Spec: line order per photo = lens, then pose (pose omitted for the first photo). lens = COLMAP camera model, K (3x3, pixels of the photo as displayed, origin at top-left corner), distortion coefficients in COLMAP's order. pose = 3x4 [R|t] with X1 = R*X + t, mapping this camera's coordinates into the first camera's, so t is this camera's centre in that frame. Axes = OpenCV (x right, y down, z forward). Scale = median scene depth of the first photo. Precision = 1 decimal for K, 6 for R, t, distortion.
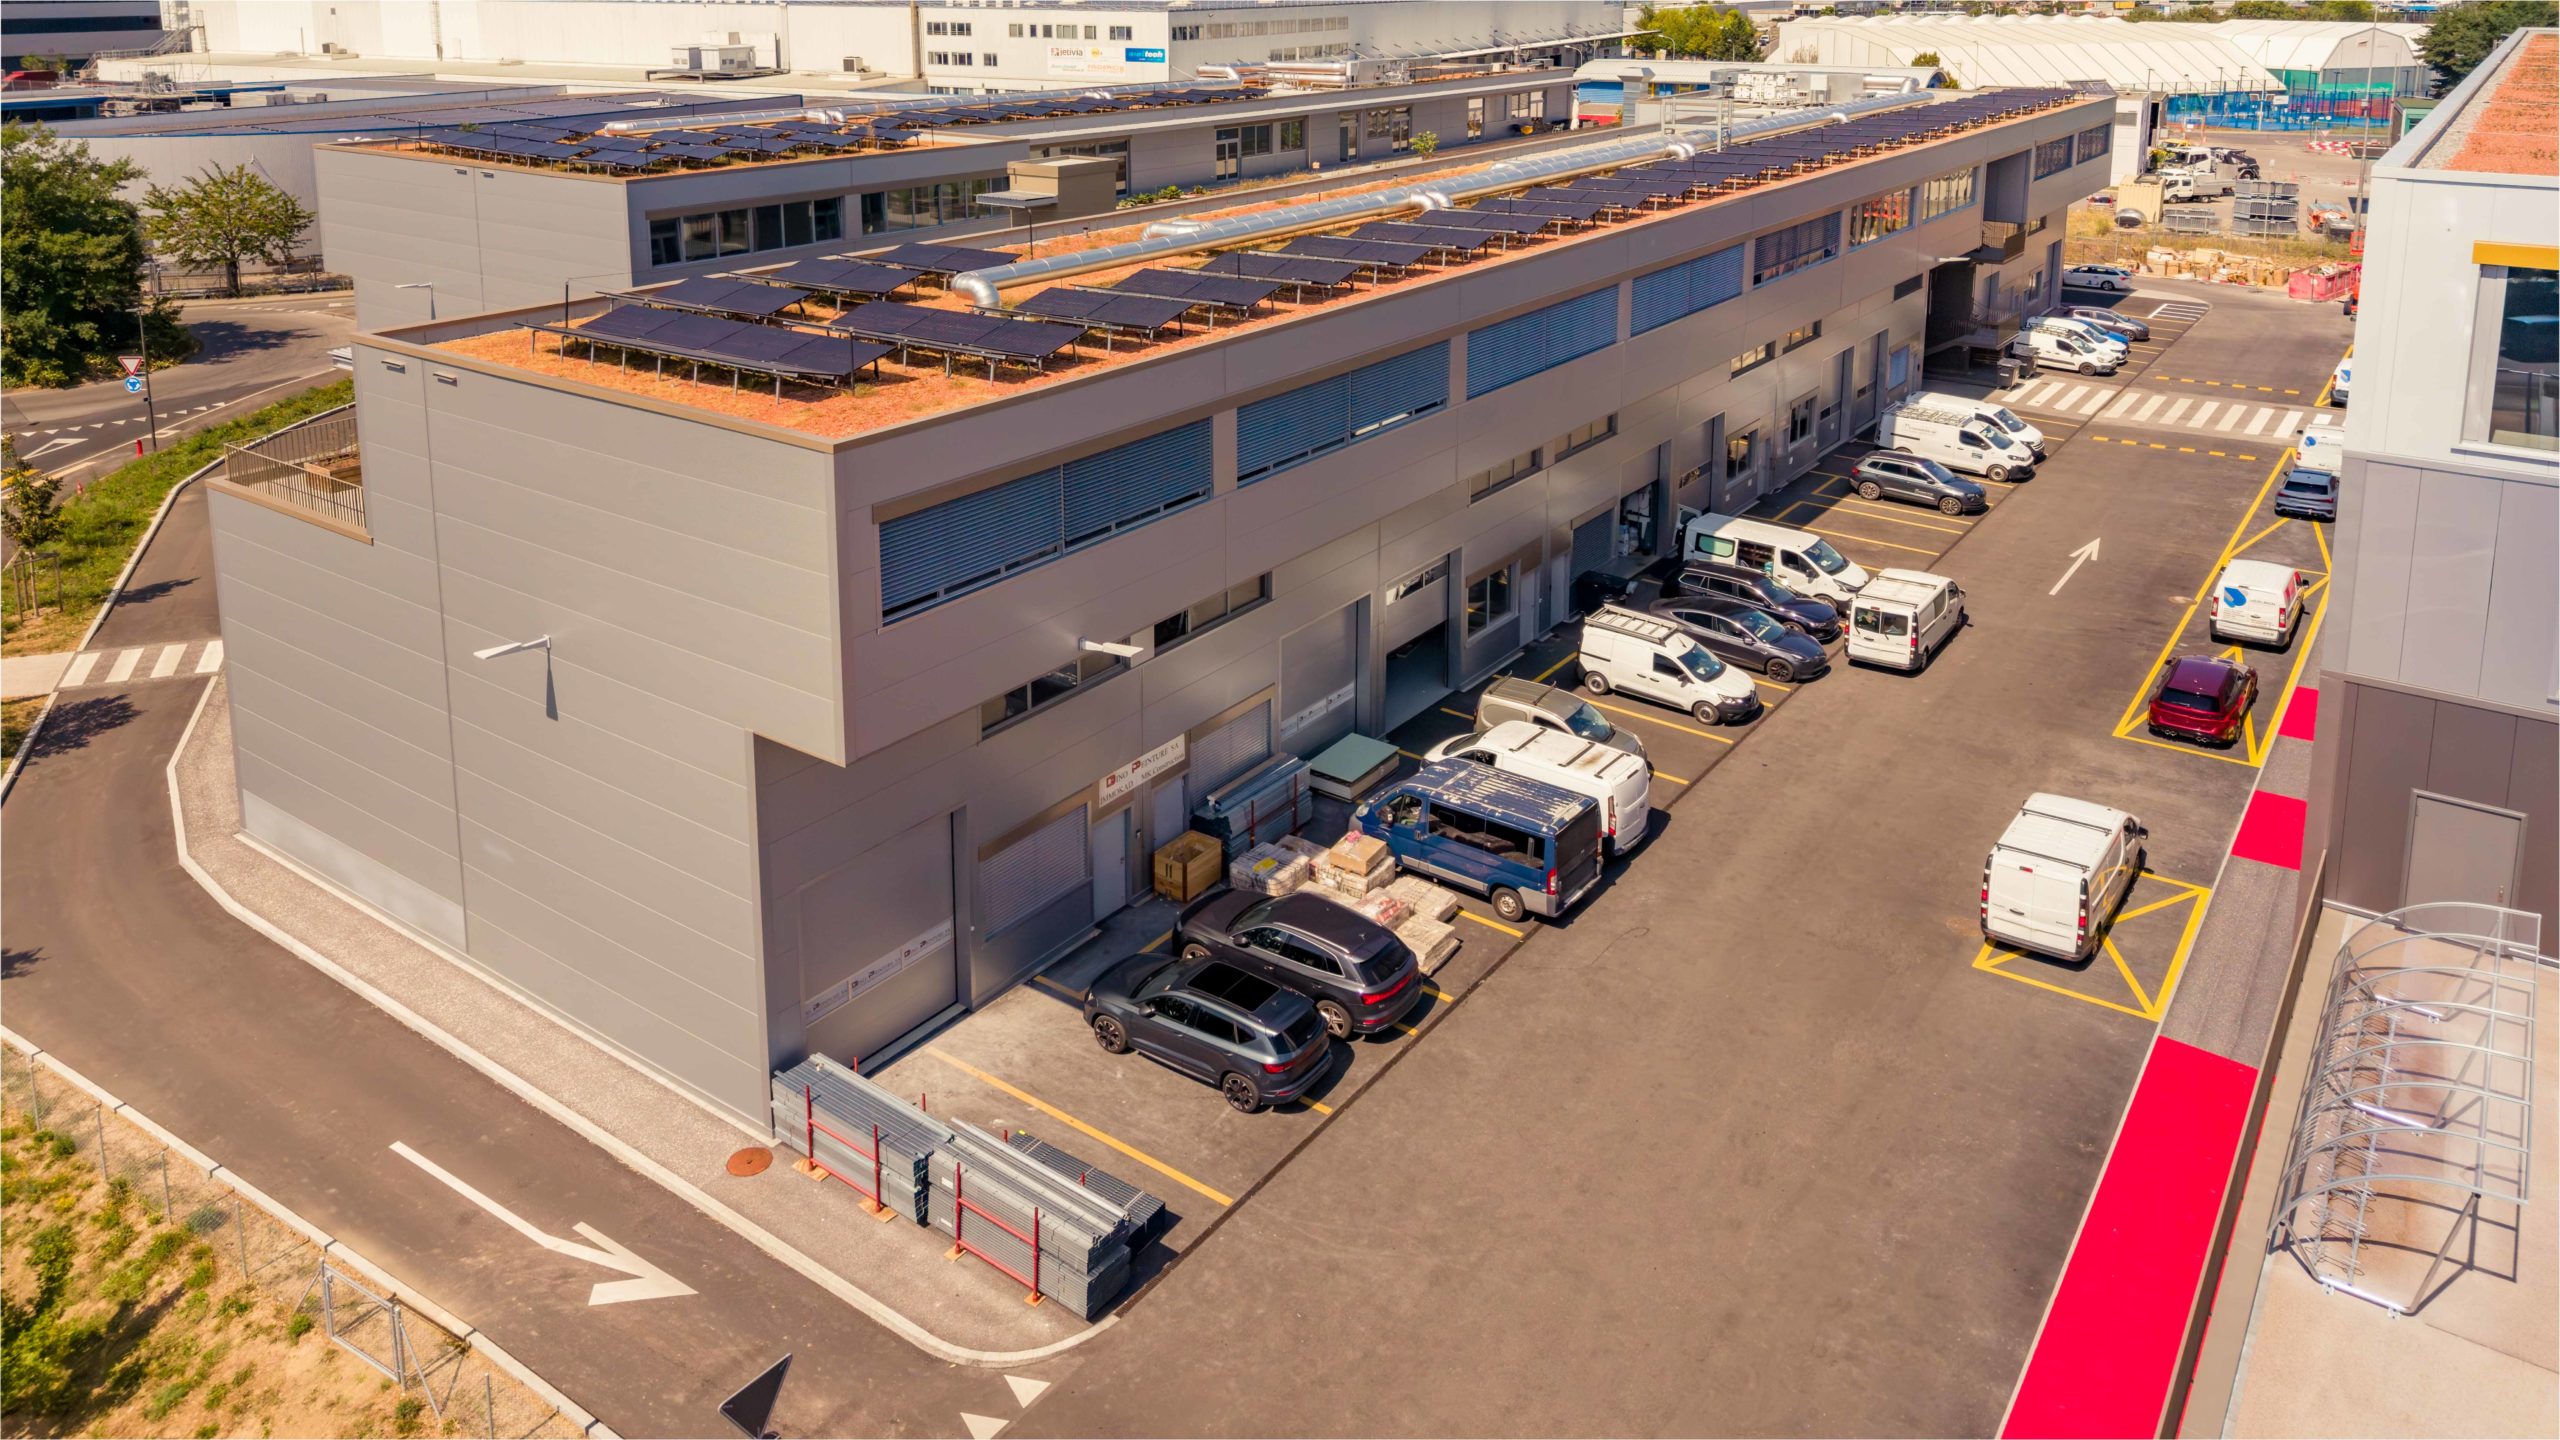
lens RADIAL K [[1770.7, 0, 1278.4], [0, 1770.7, 440.2], [0, 0, 1]] dist [0.004218, 0.000566]
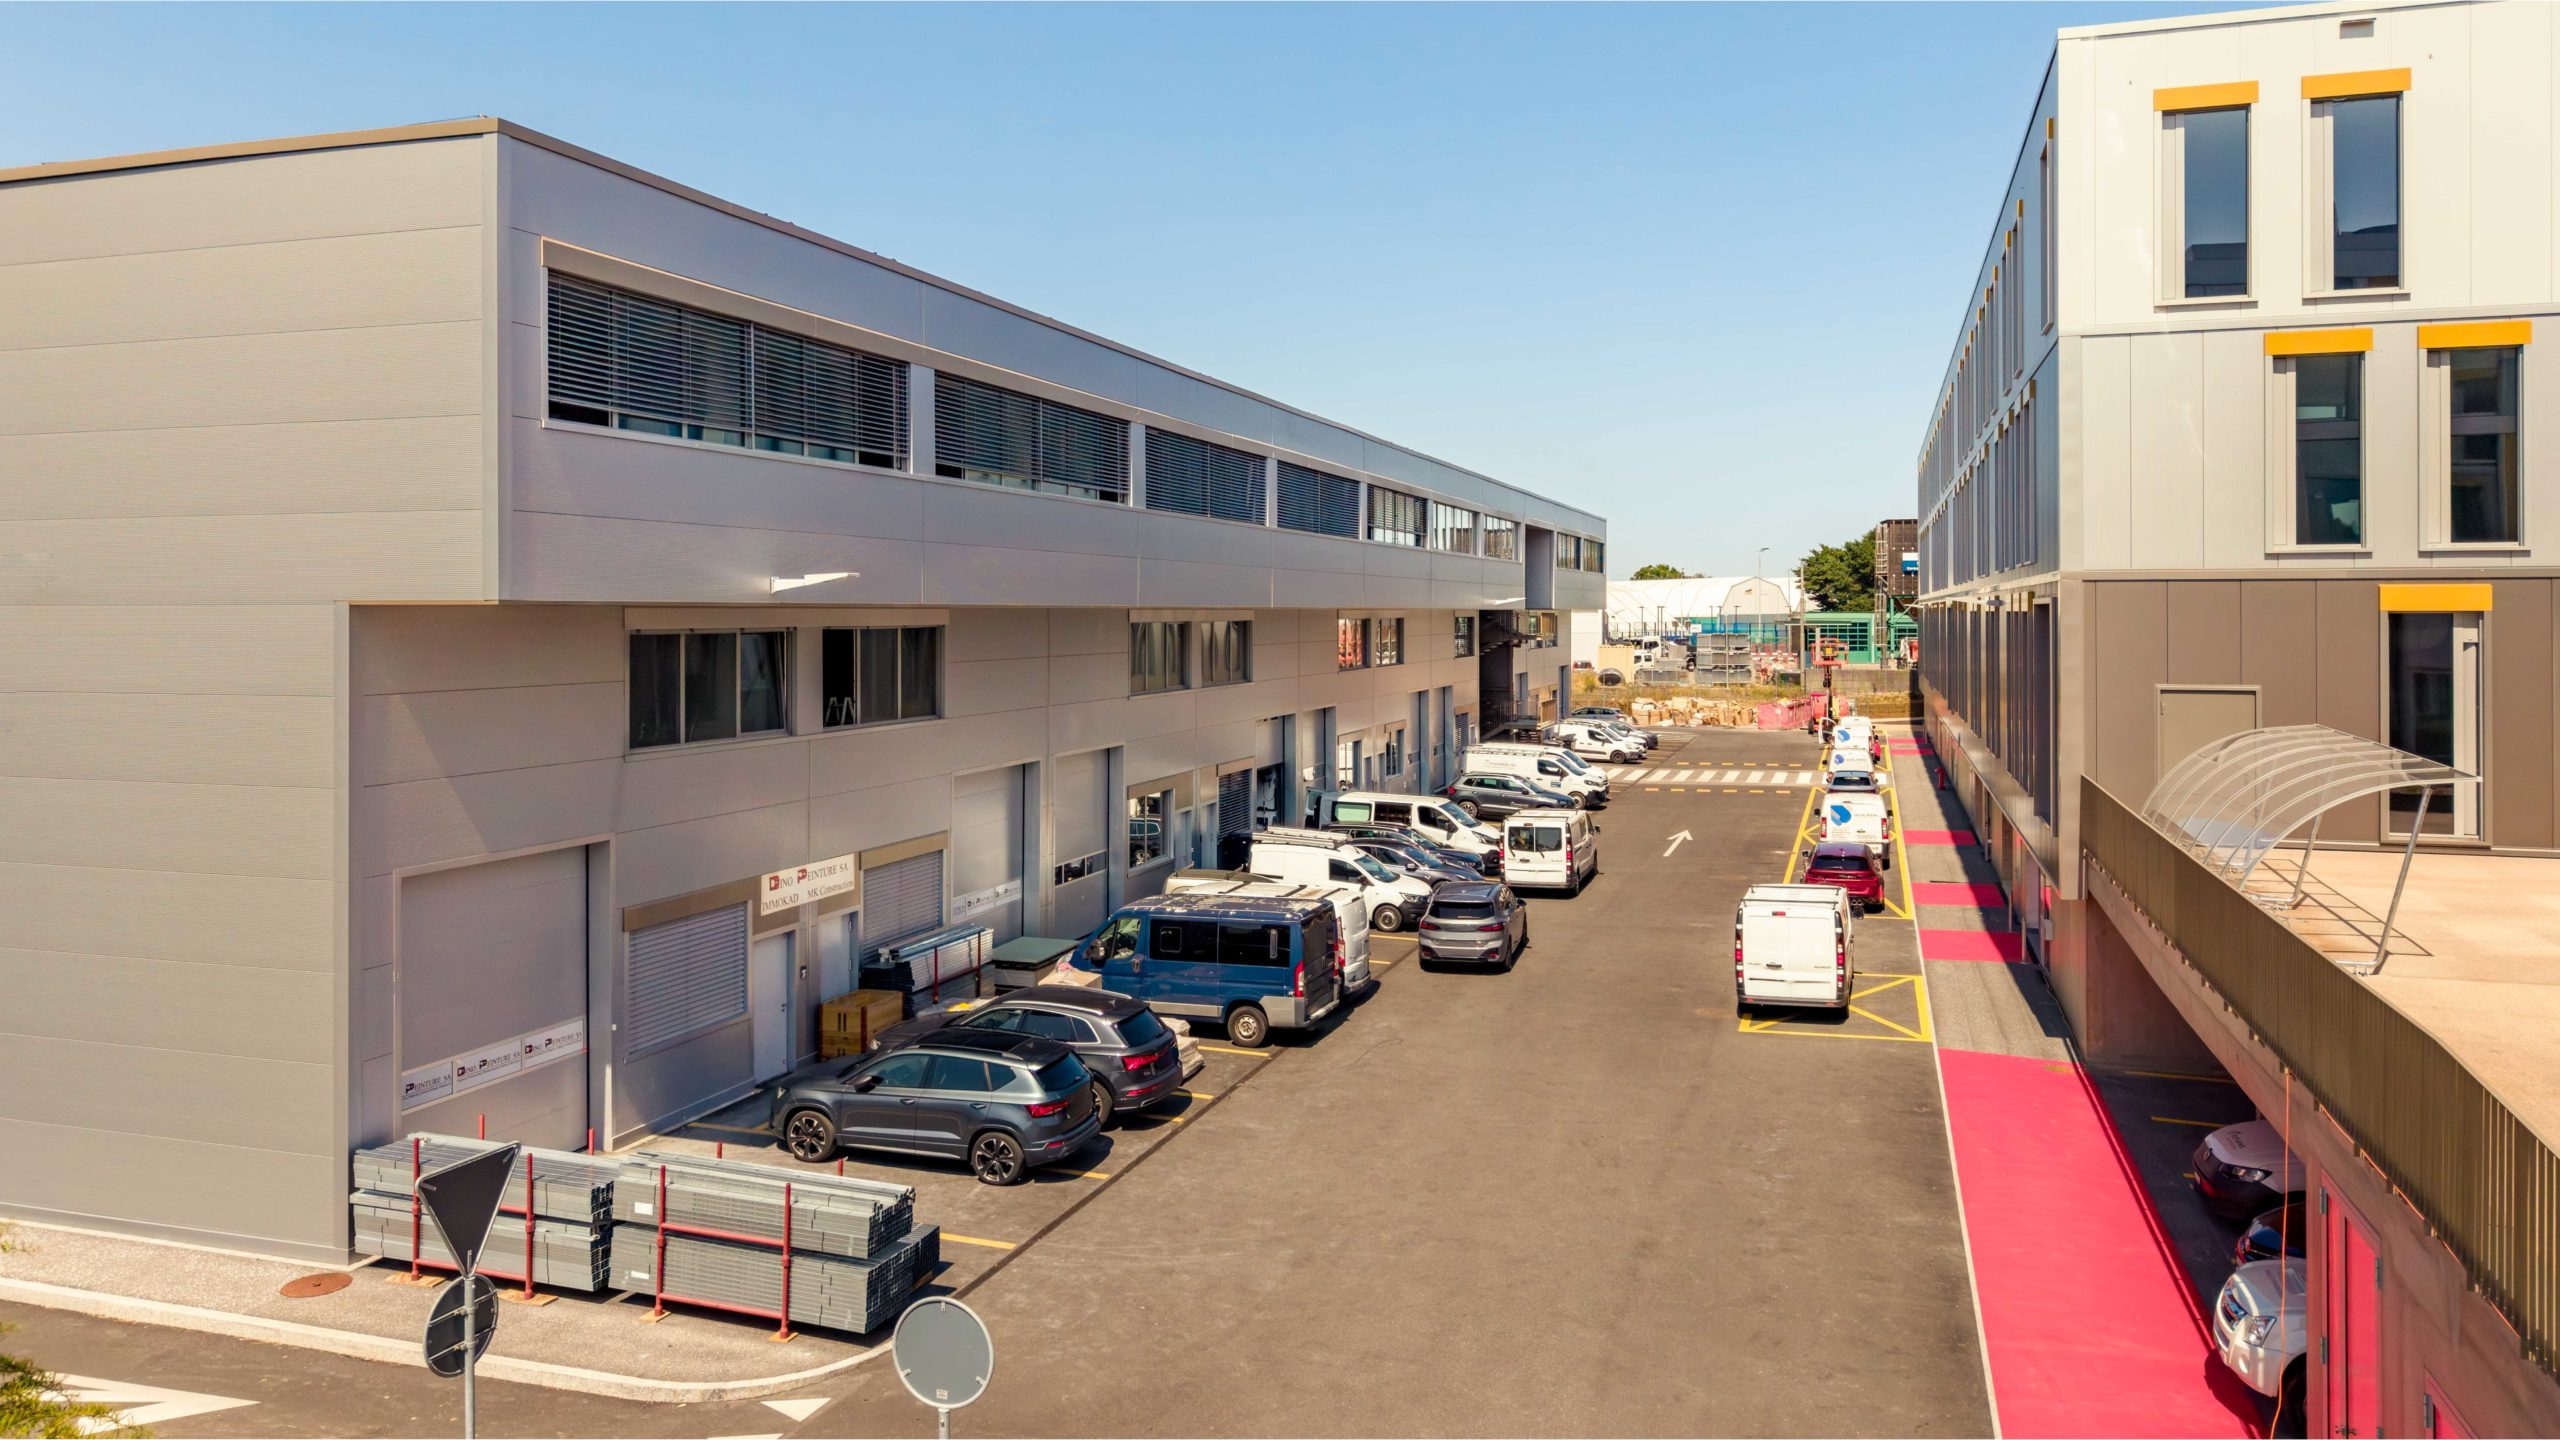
lens RADIAL K [[1793.1, 0, 1280.0], [0, 1793.1, 720.0], [0, 0, 1]] dist [0.011357, 0.000038]
pose [[0.955137, -0.033251, 0.294291, -0.121276], [0.091367, 0.978292, -0.186003, 0.315088], [-0.281718, 0.204547, 0.937441, 0.161174]]
